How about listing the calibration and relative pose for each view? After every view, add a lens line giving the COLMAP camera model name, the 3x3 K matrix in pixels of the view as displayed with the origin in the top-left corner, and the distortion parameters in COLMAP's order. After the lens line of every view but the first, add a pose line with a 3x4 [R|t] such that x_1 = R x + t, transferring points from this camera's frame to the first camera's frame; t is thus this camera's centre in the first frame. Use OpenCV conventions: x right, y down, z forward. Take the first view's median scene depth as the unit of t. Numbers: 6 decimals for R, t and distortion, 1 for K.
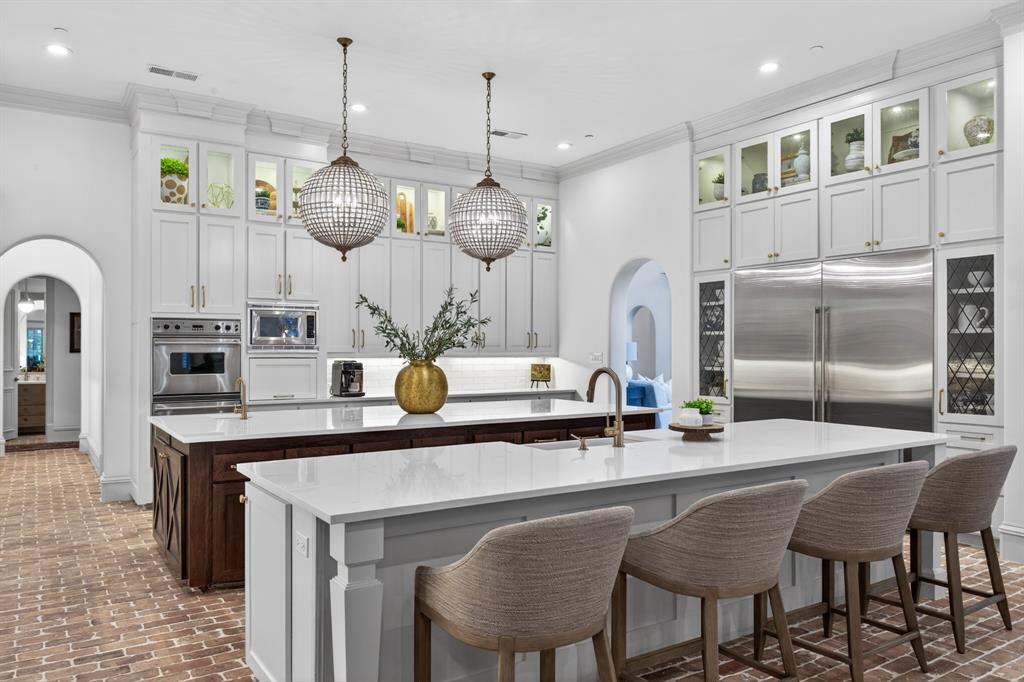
lens RADIAL K [[729.8, 0, 512.0], [0, 729.8, 341.0], [0, 0, 1]] dist [-0.034200, -0.000158]
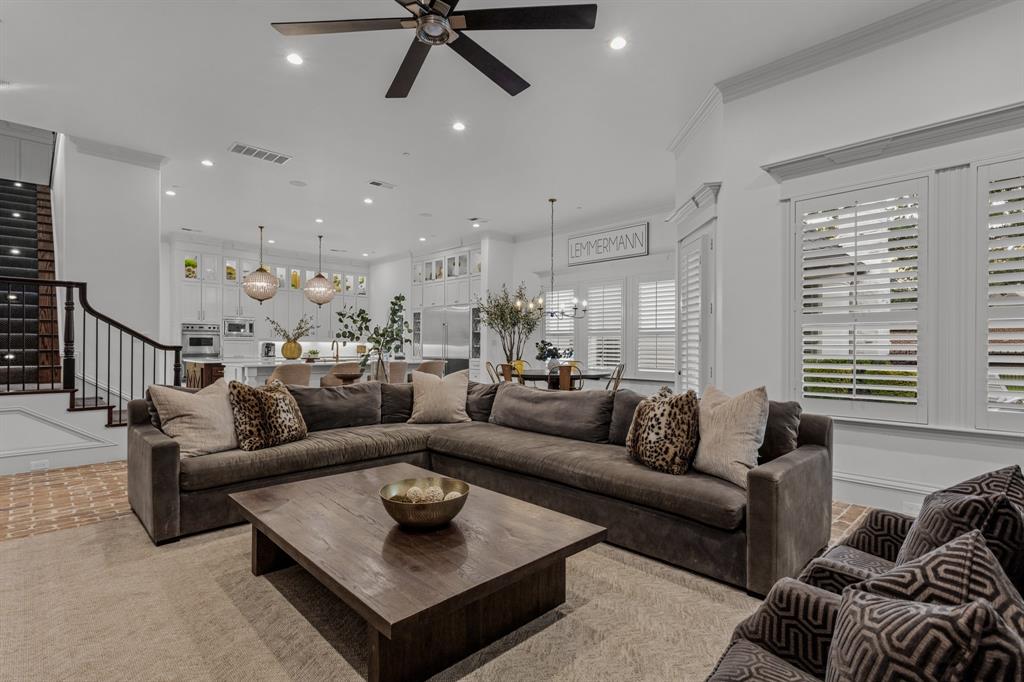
lens RADIAL K [[484.9, 0, 512.0], [0, 484.9, 341.0], [0, 0, 1]] dist [-0.001188, -0.000086]
pose [[0.980536, 0.006154, 0.196241, 0.282470], [-0.006997, 0.999969, 0.003601, 0.013730], [-0.196213, -0.004904, 0.980549, -0.825283]]
